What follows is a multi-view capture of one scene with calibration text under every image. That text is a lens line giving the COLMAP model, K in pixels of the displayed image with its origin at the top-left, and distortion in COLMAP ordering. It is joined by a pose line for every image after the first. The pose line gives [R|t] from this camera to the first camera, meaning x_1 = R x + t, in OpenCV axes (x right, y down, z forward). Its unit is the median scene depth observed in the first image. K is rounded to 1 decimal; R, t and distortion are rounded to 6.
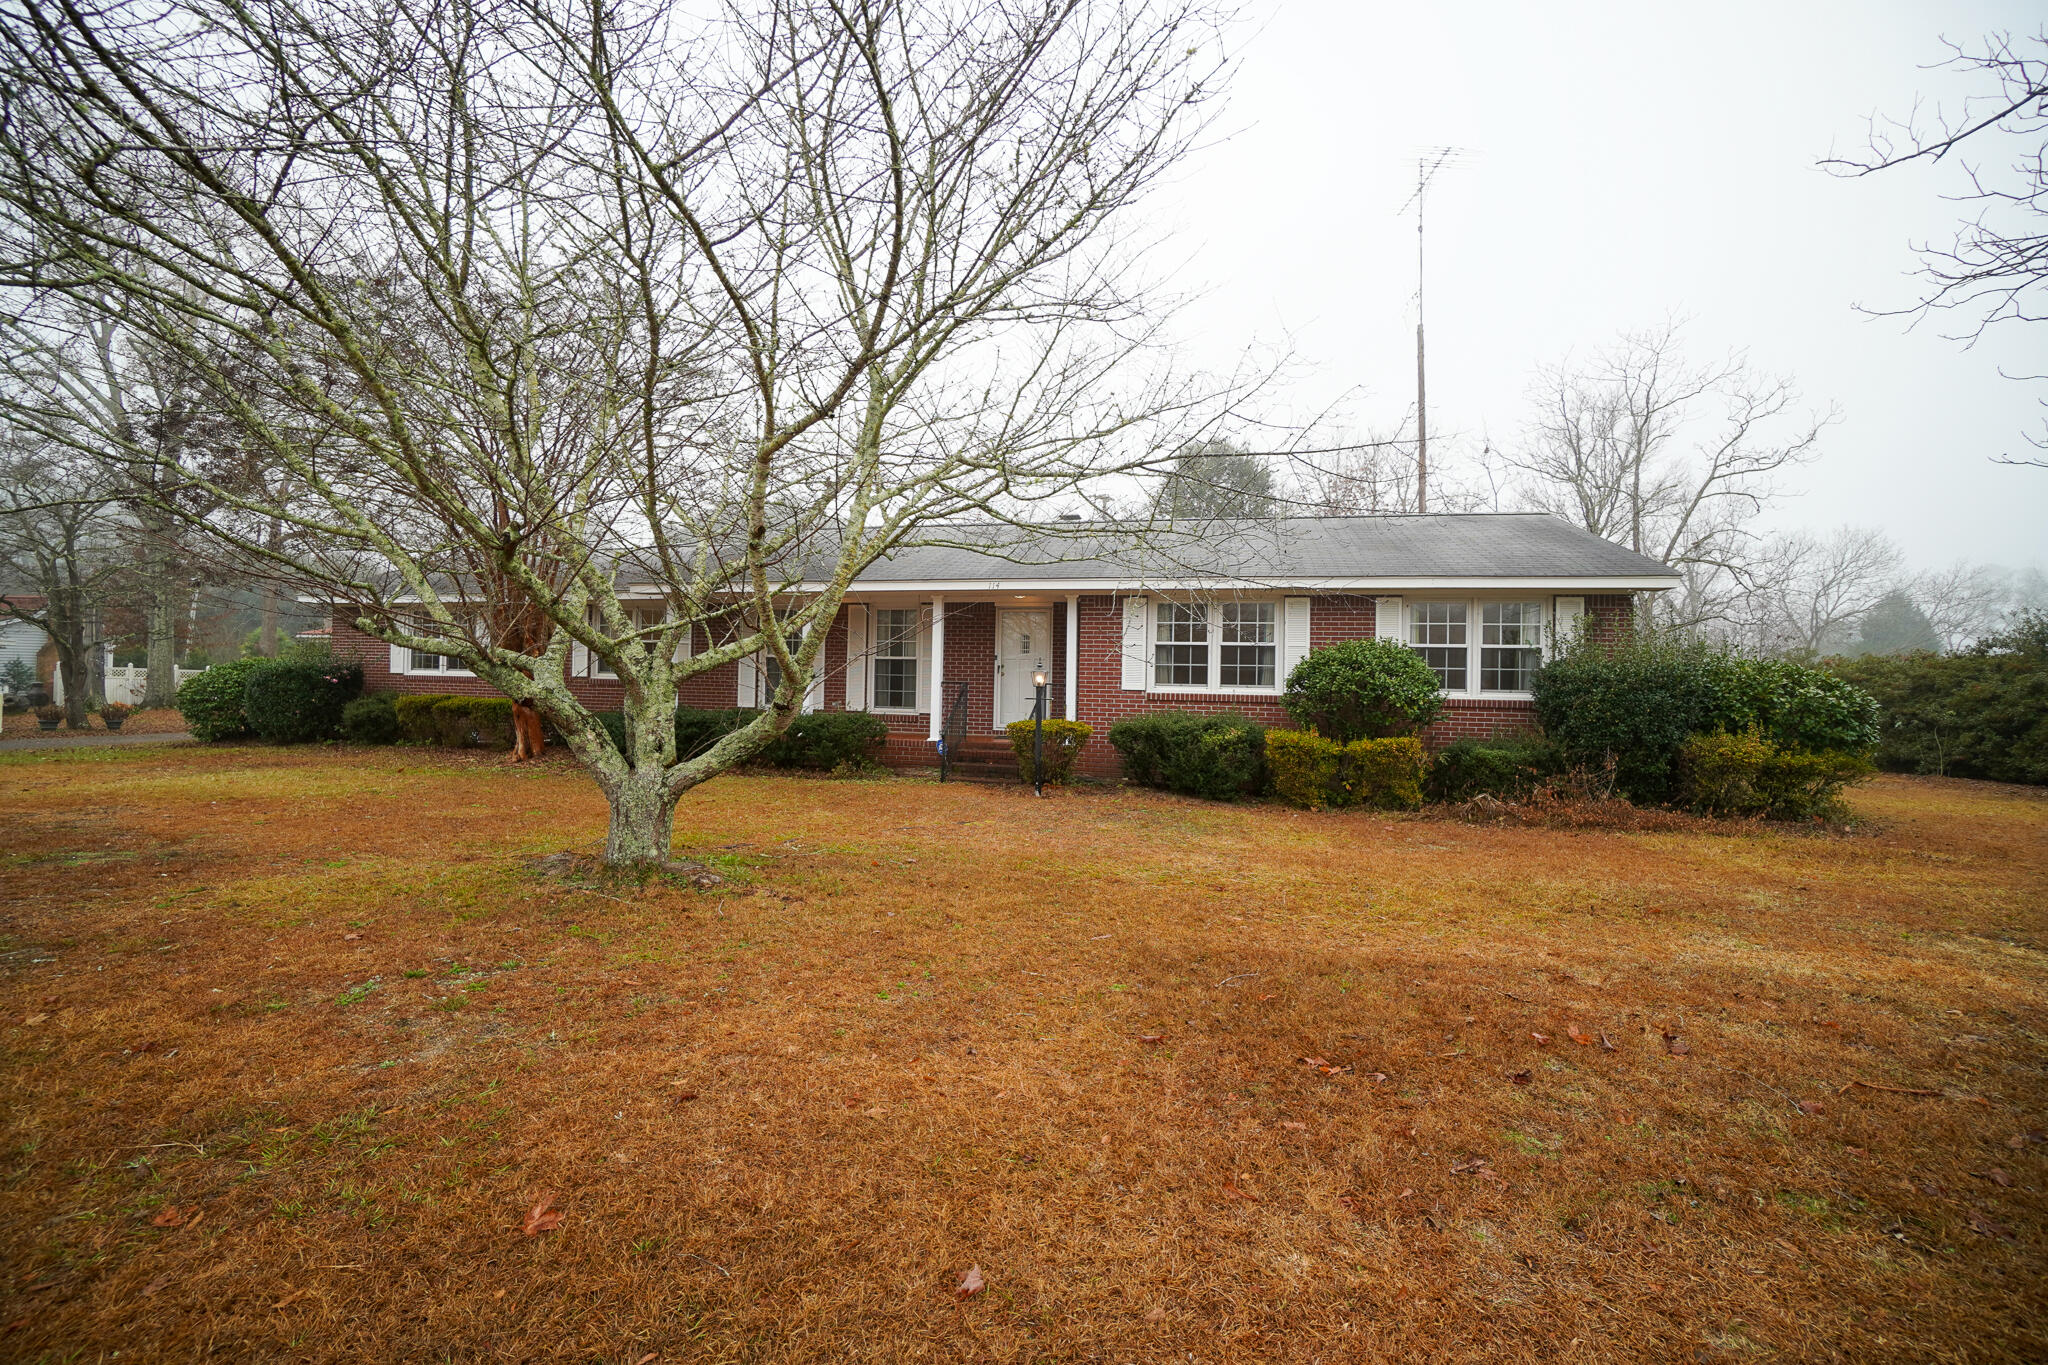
lens RADIAL K [[888.8, 0, 1026.6], [0, 888.8, 665.2], [0, 0, 1]] dist [-0.060191, 0.021766]
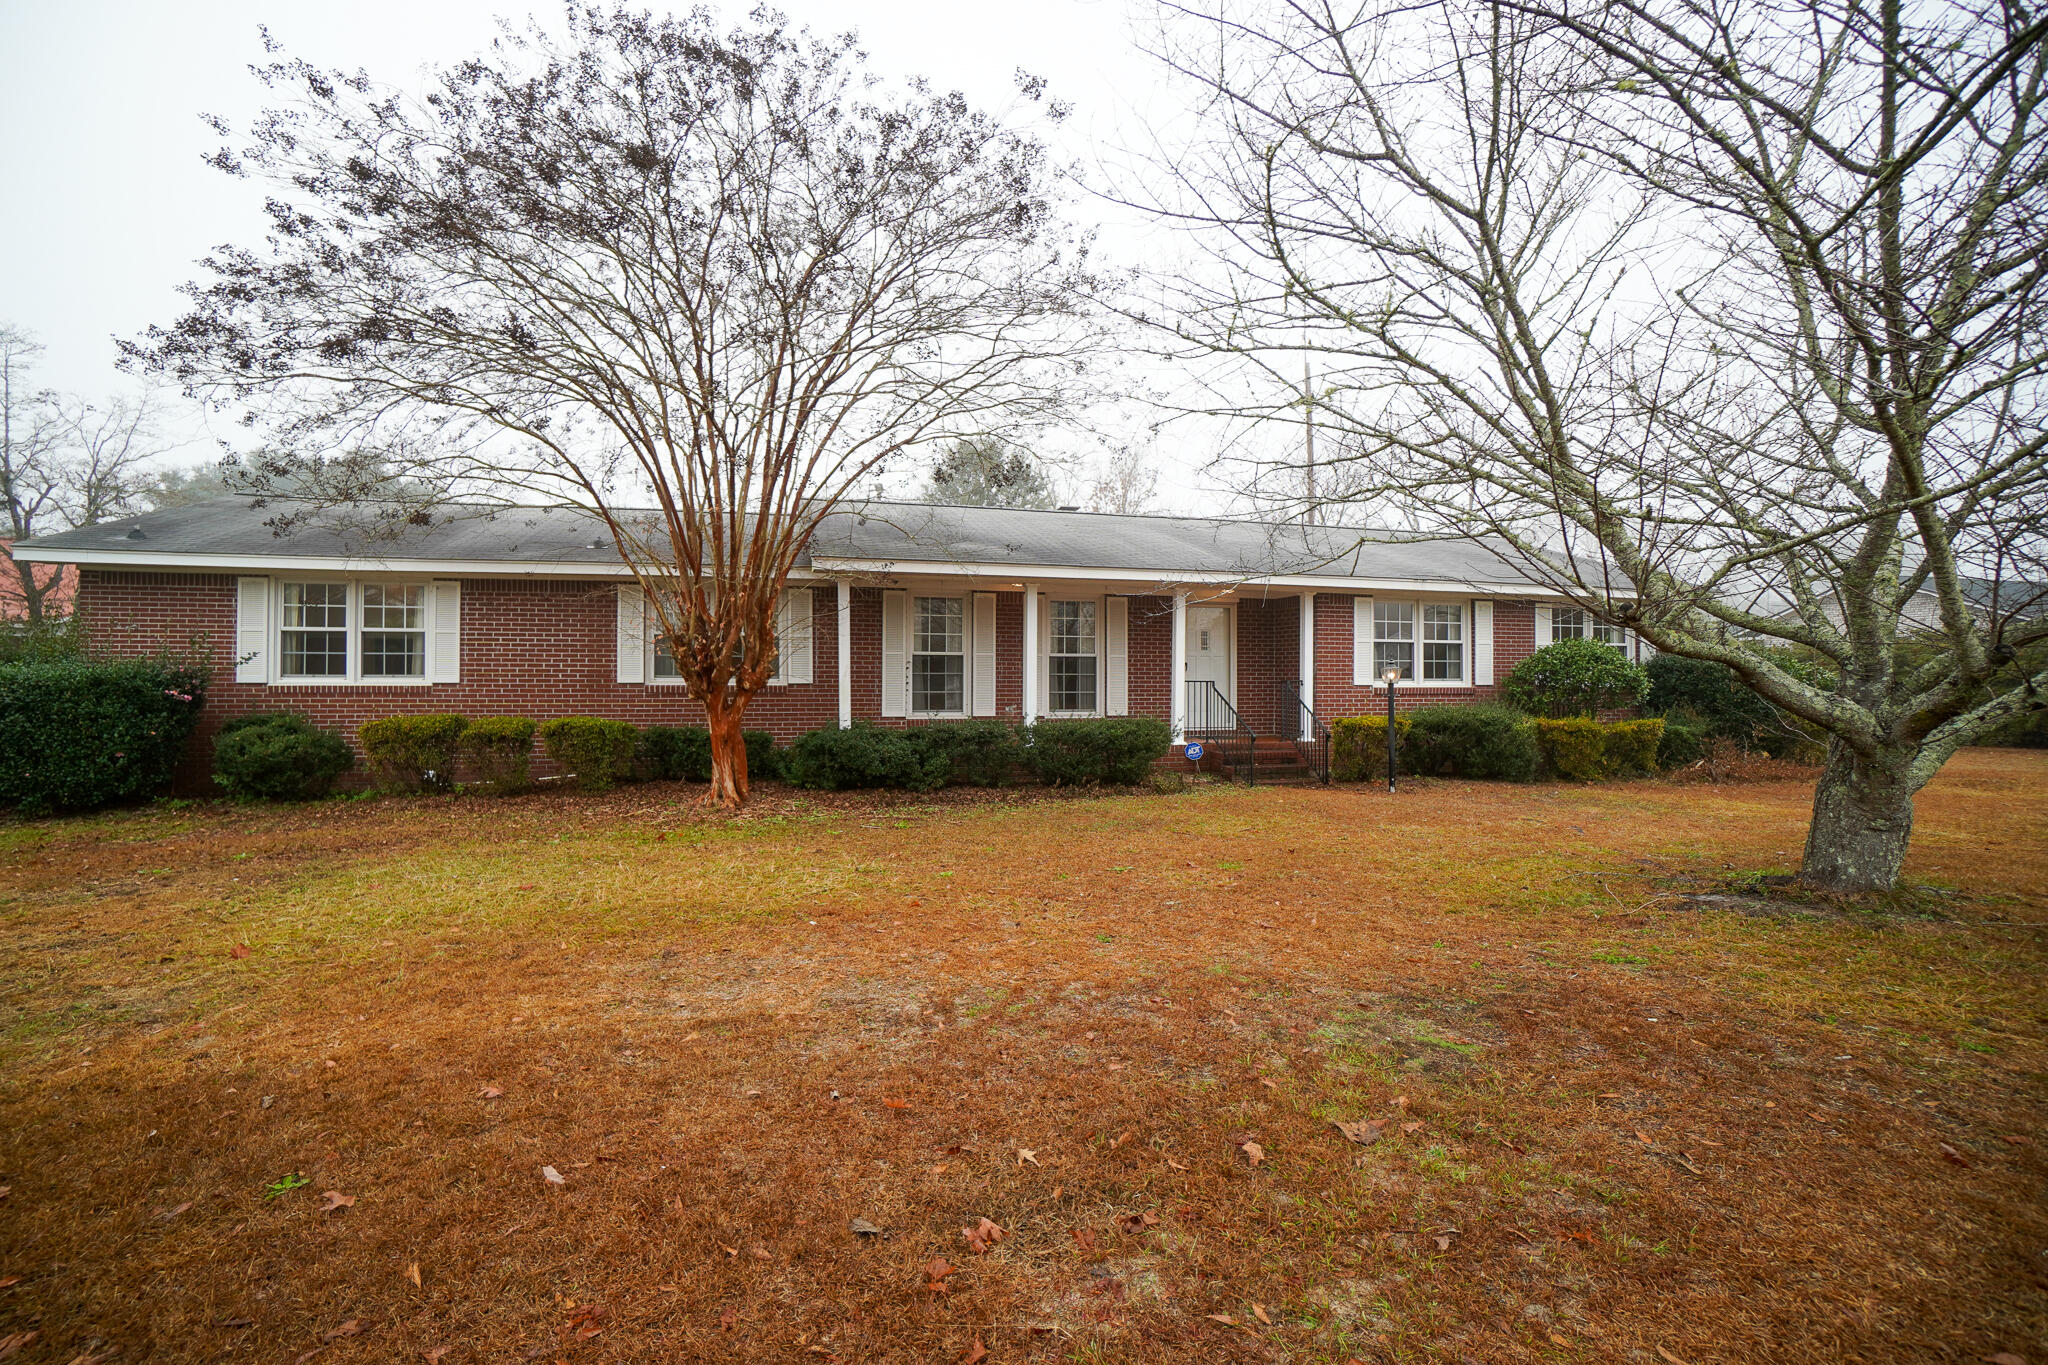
lens RADIAL K [[888.8, 0, 1026.6], [0, 888.8, 665.2], [0, 0, 1]] dist [-0.060191, 0.021766]
pose [[0.876039, -0.009139, 0.482154, -0.767325], [0.005728, 0.999947, 0.008547, -0.007152], [-0.482207, -0.004726, 0.876045, 0.289867]]
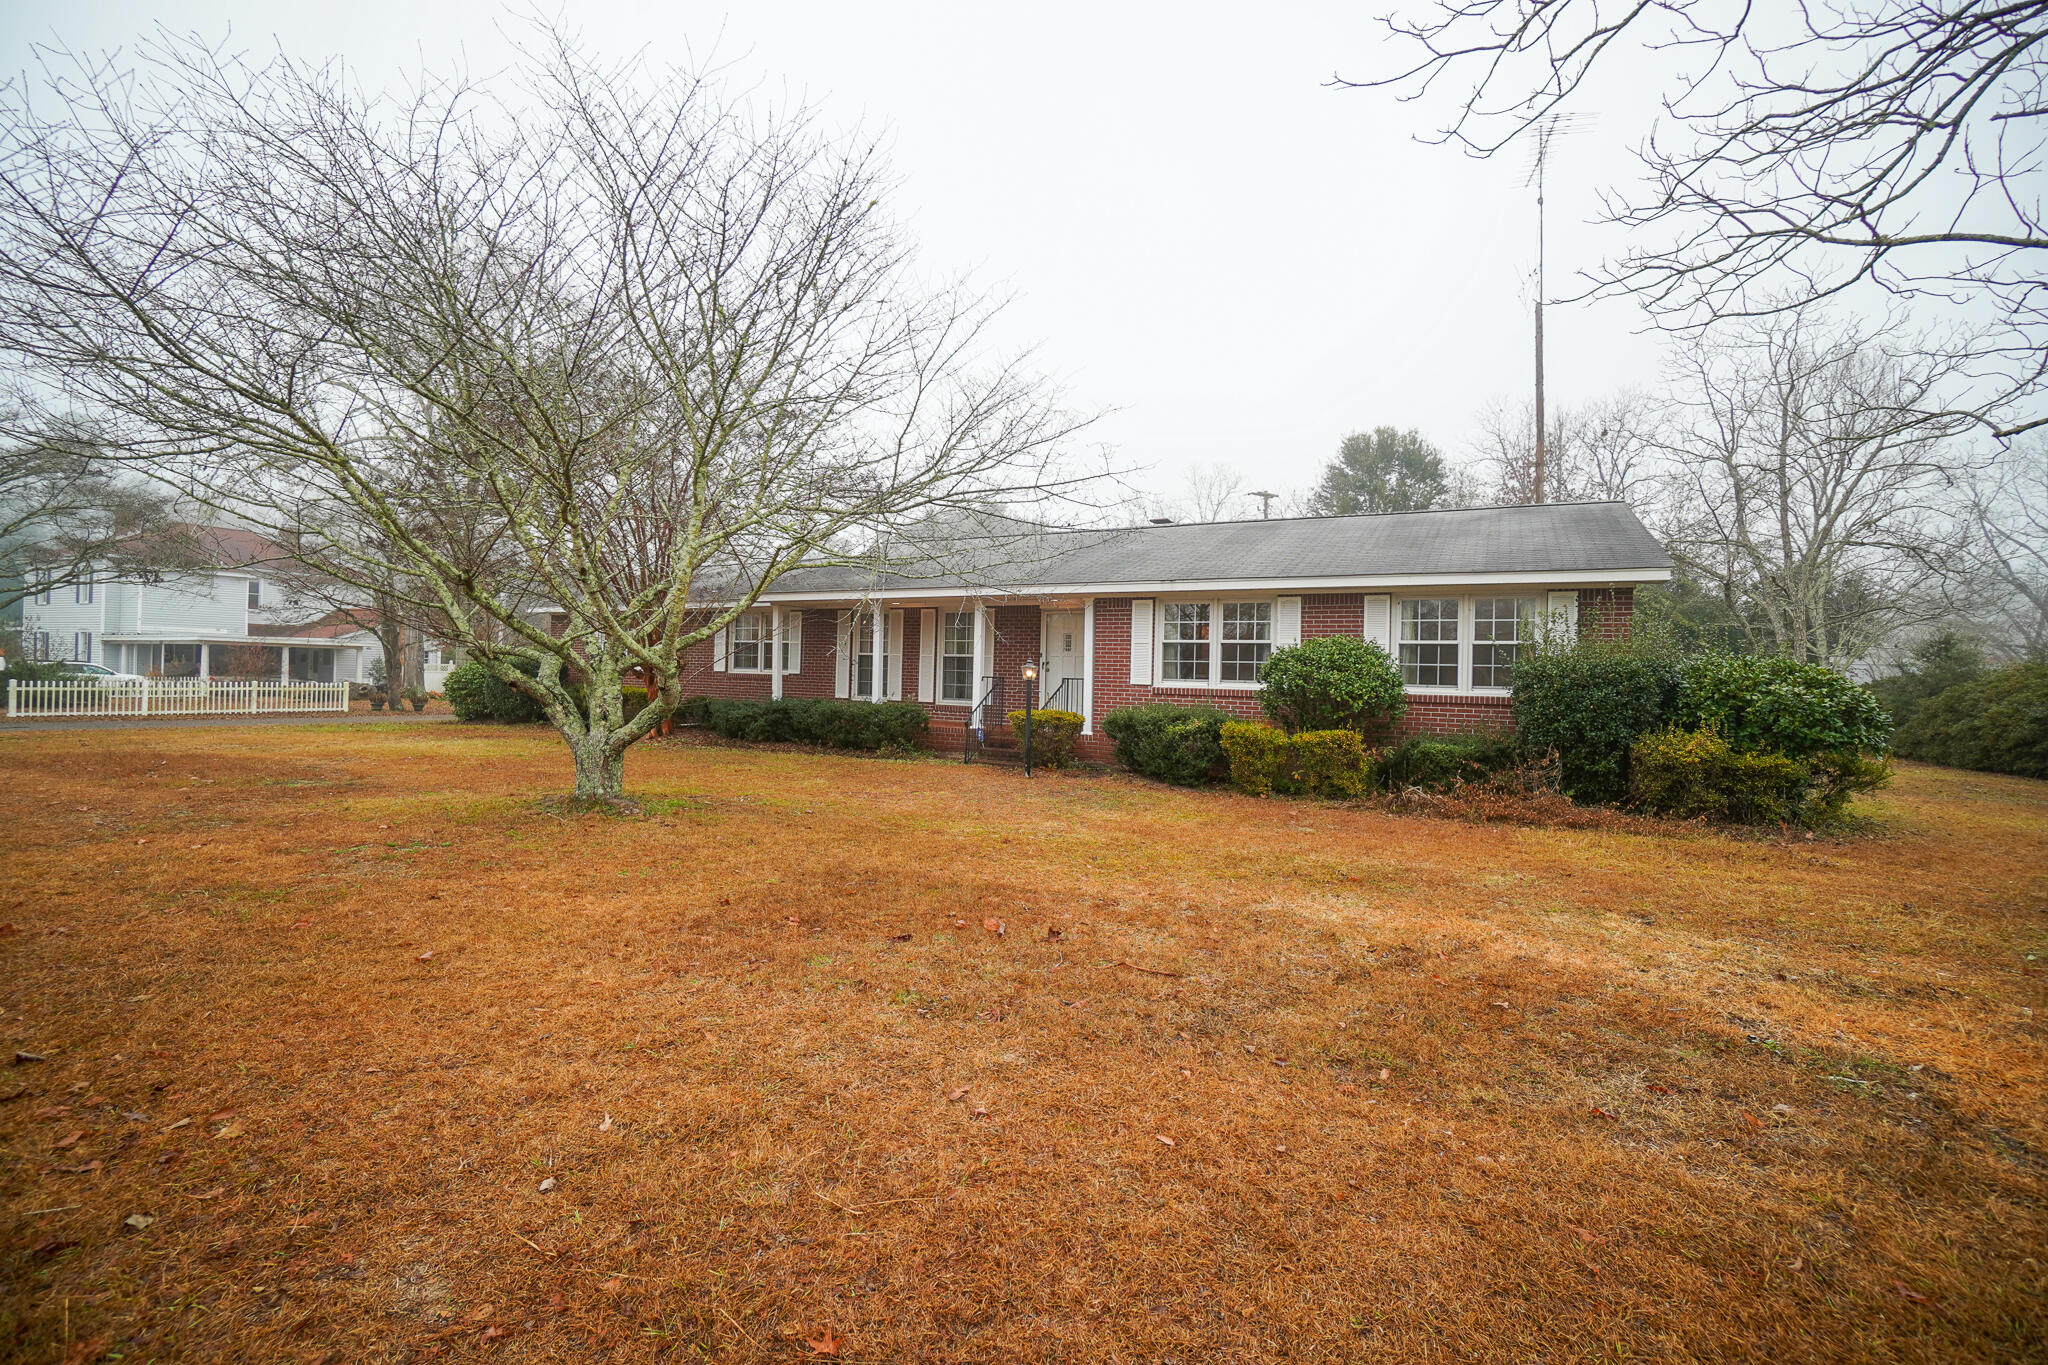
lens RADIAL K [[888.8, 0, 1026.6], [0, 888.8, 665.2], [0, 0, 1]] dist [-0.060191, 0.021766]
pose [[0.967135, 0.000959, -0.254260, 0.272920], [-0.000865, 1.000000, 0.000481, 0.004016], [0.254261, -0.000245, 0.967136, -0.087976]]
